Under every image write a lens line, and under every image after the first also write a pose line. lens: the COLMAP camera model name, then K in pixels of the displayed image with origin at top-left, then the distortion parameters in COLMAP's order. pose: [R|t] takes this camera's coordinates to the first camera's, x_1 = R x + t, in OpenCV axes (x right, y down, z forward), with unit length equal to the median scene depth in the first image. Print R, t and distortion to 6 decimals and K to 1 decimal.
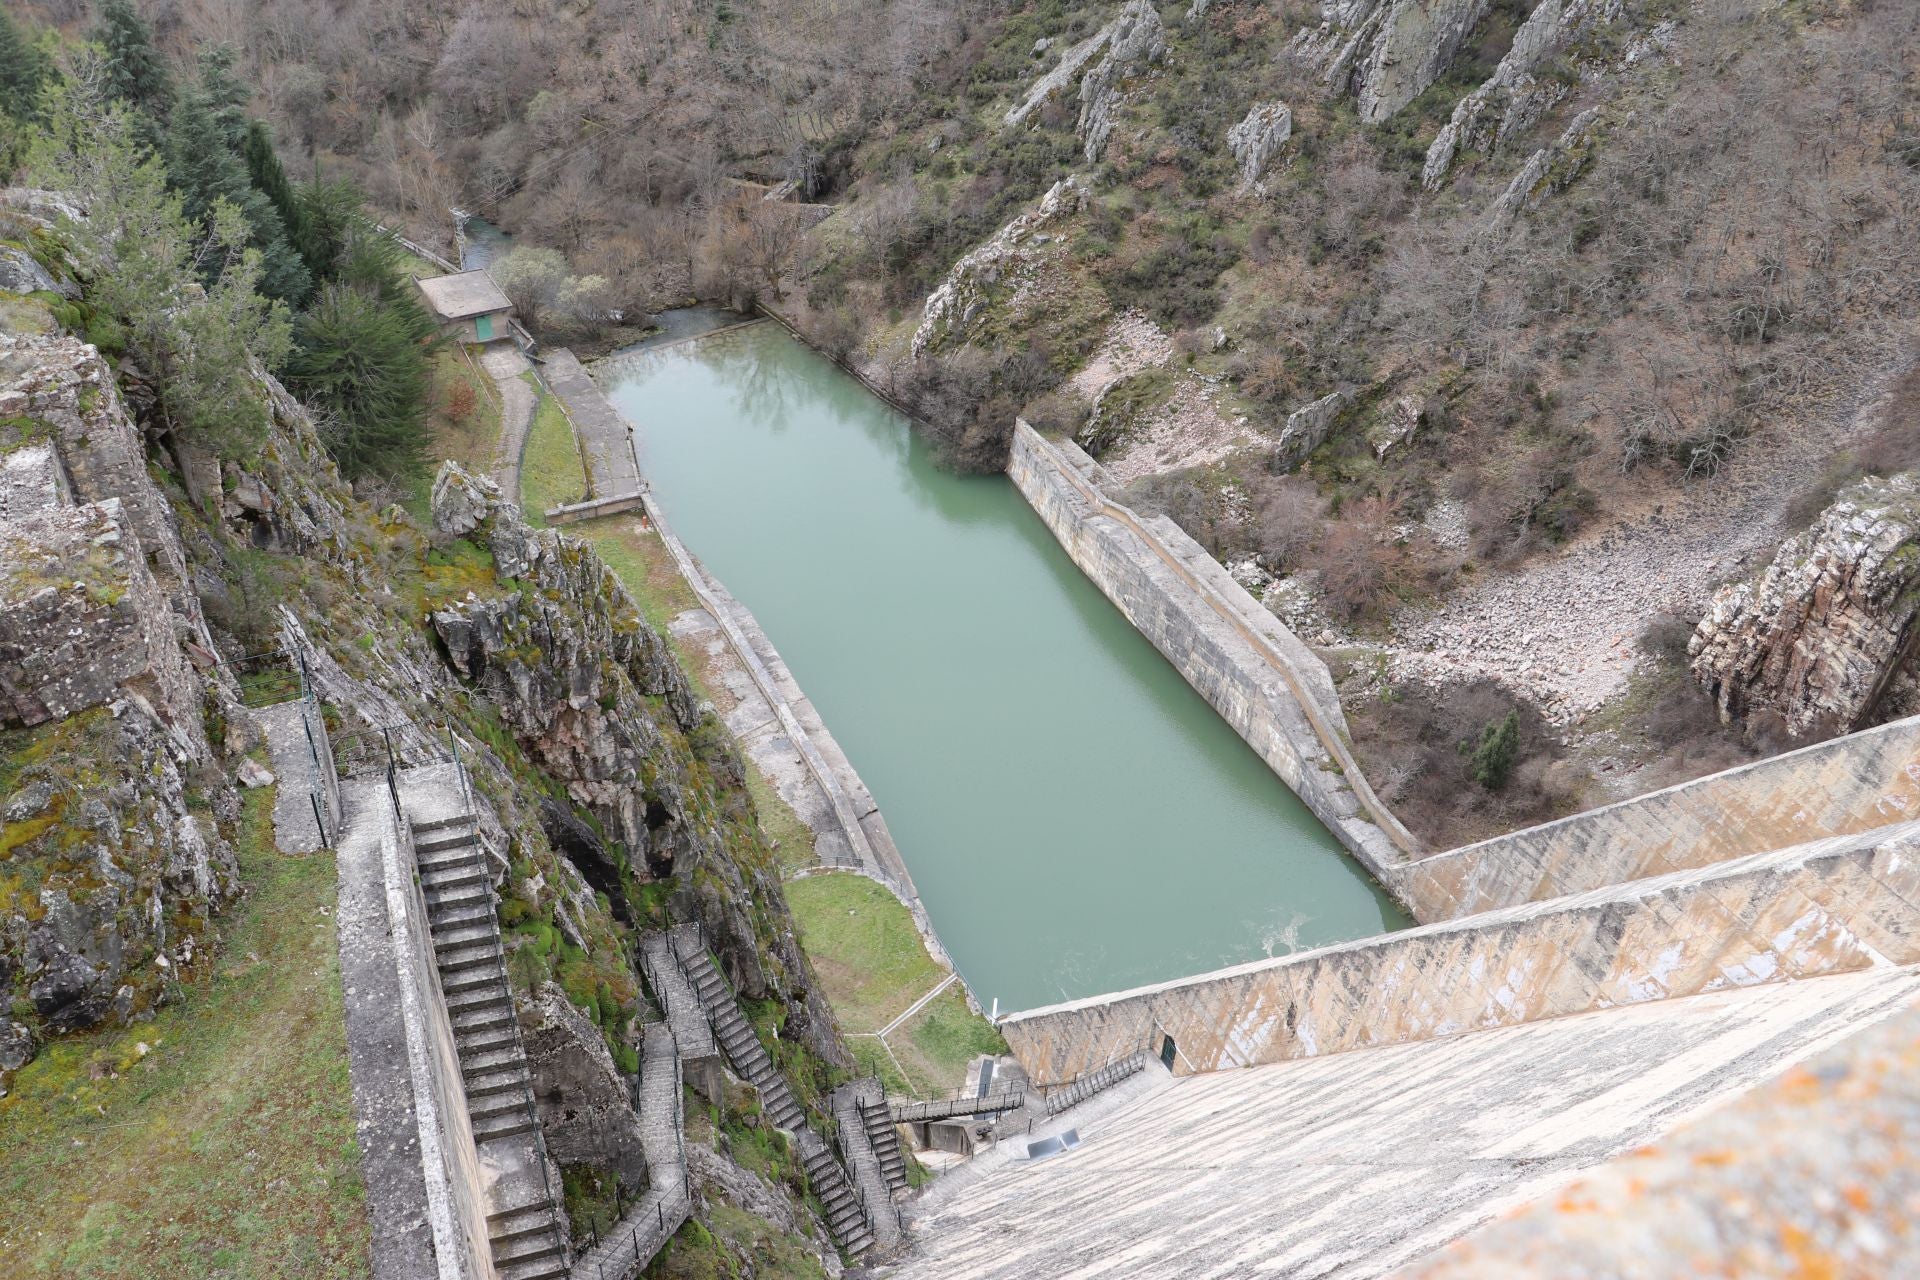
lens RADIAL K [[1580.1, 0, 962.6], [0, 1580.1, 664.7], [0, 0, 1]] dist [-0.187265, 0.164307]
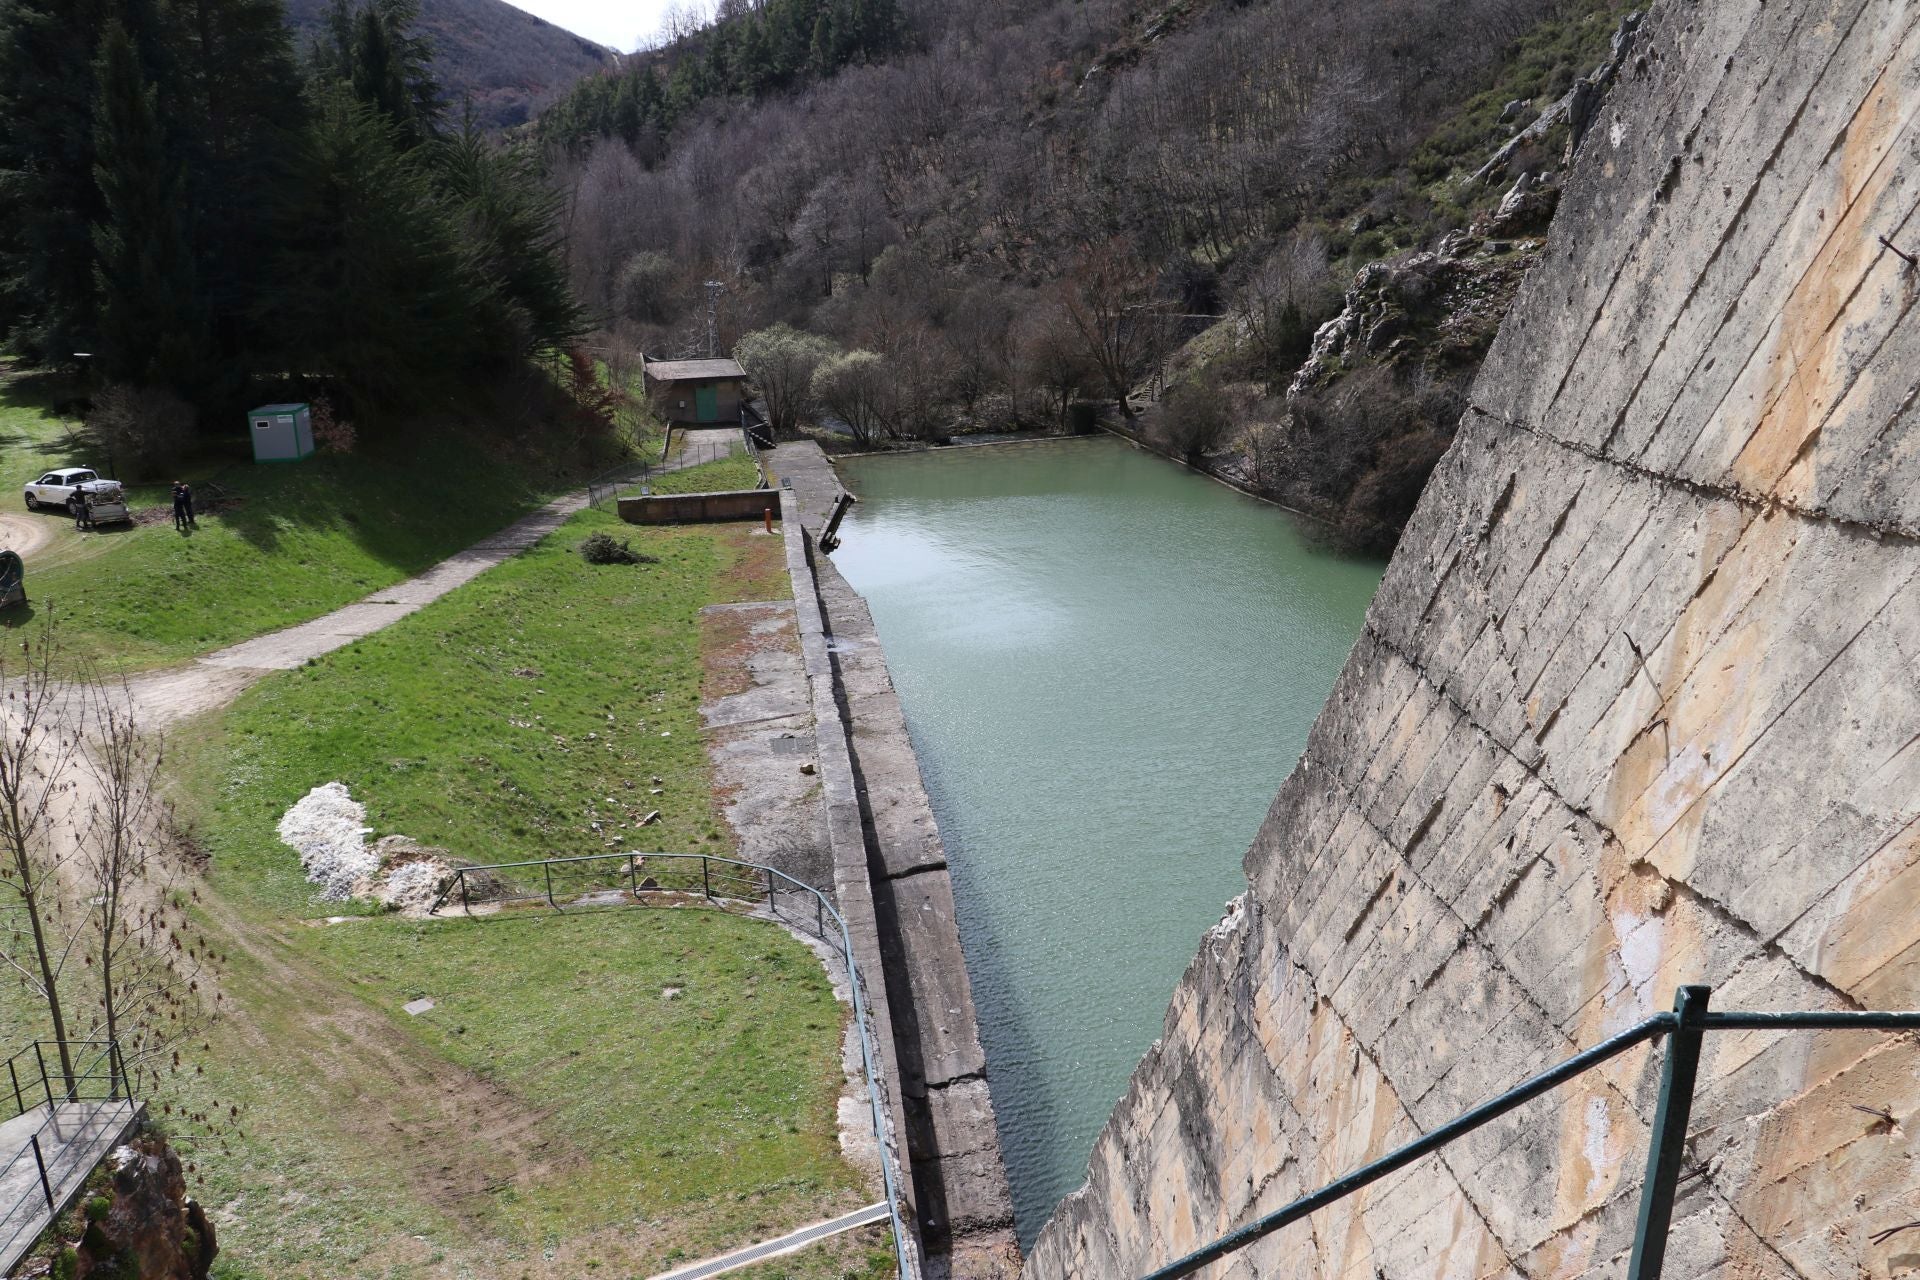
lens RADIAL K [[1580.1, 0, 962.6], [0, 1580.1, 664.7], [0, 0, 1]] dist [-0.187265, 0.164307]
pose [[0.947702, 0.033812, -0.317359, 0.054591], [-0.132306, 0.946526, -0.294251, 0.119427], [0.290440, 0.320851, 0.901499, 0.478754]]
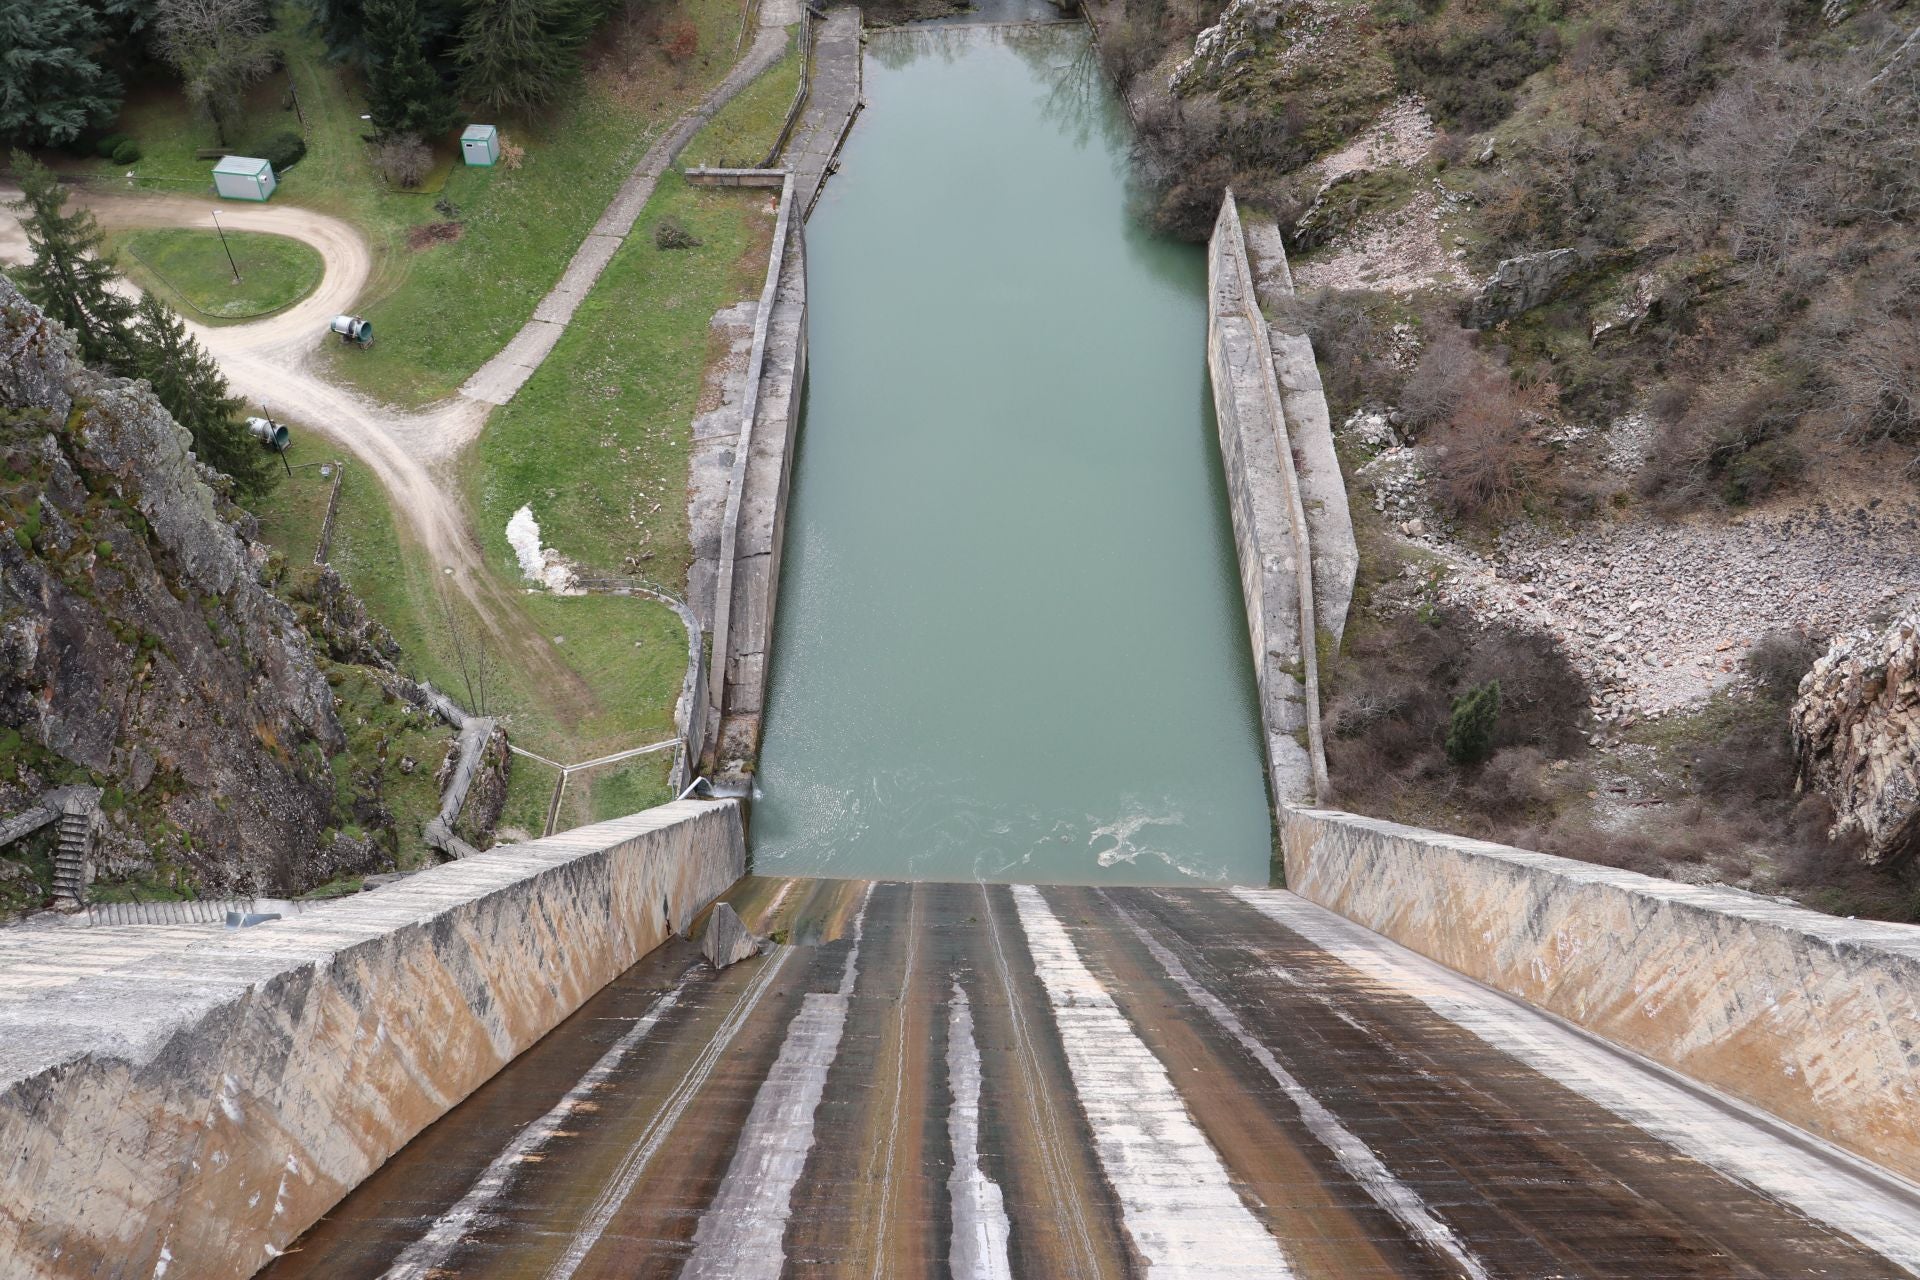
lens RADIAL K [[1580.1, 0, 962.6], [0, 1580.1, 664.7], [0, 0, 1]] dist [-0.187265, 0.164307]
pose [[0.892521, 0.326483, -0.311151, 0.277804], [-0.262103, 0.936921, 0.231260, -0.072248], [0.367026, -0.124851, 0.921794, 0.118743]]
